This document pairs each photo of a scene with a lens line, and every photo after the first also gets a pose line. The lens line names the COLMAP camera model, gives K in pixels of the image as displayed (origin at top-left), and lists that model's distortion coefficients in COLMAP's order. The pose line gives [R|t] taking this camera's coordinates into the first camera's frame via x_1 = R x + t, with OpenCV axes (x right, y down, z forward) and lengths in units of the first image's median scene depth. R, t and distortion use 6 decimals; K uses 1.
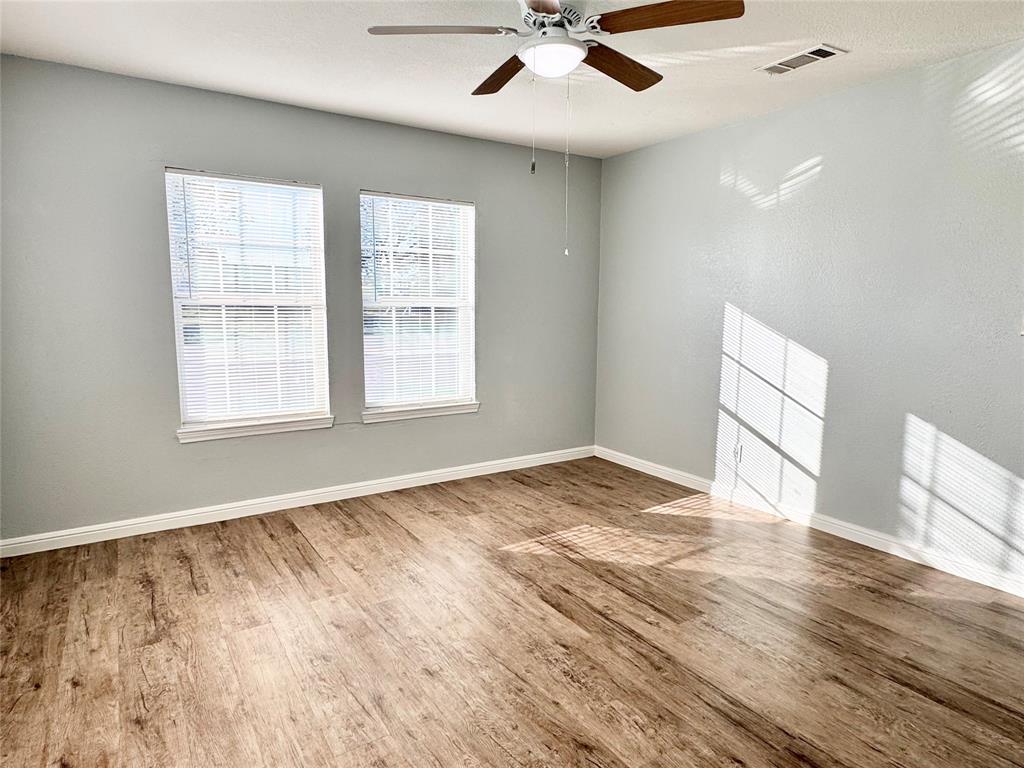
lens RADIAL K [[601.9, 0, 510.9], [0, 601.9, 388.0], [0, 0, 1]] dist [-0.008315, 0.002532]
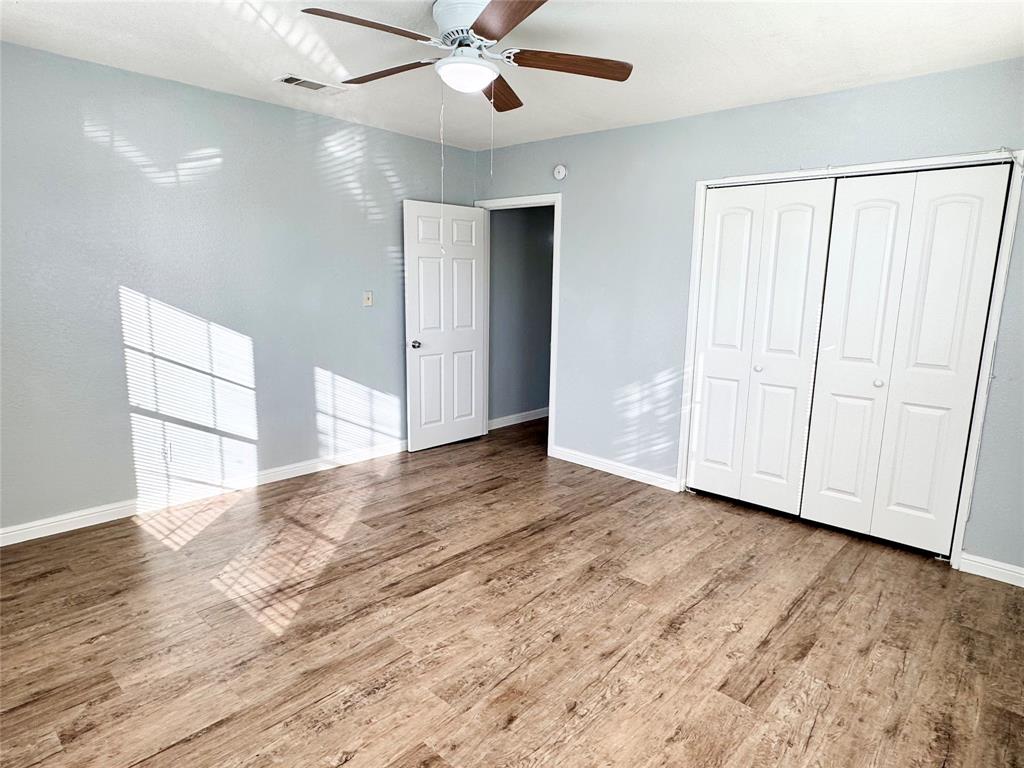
lens RADIAL K [[601.9, 0, 512.1], [0, 601.9, 383.2], [0, 0, 1]] dist [-0.008315, 0.002532]
pose [[-0.249583, -0.175588, 0.952301, -0.748054], [0.117335, 0.970693, 0.209731, -0.153537], [-0.961218, 0.164084, -0.221666, 0.856266]]
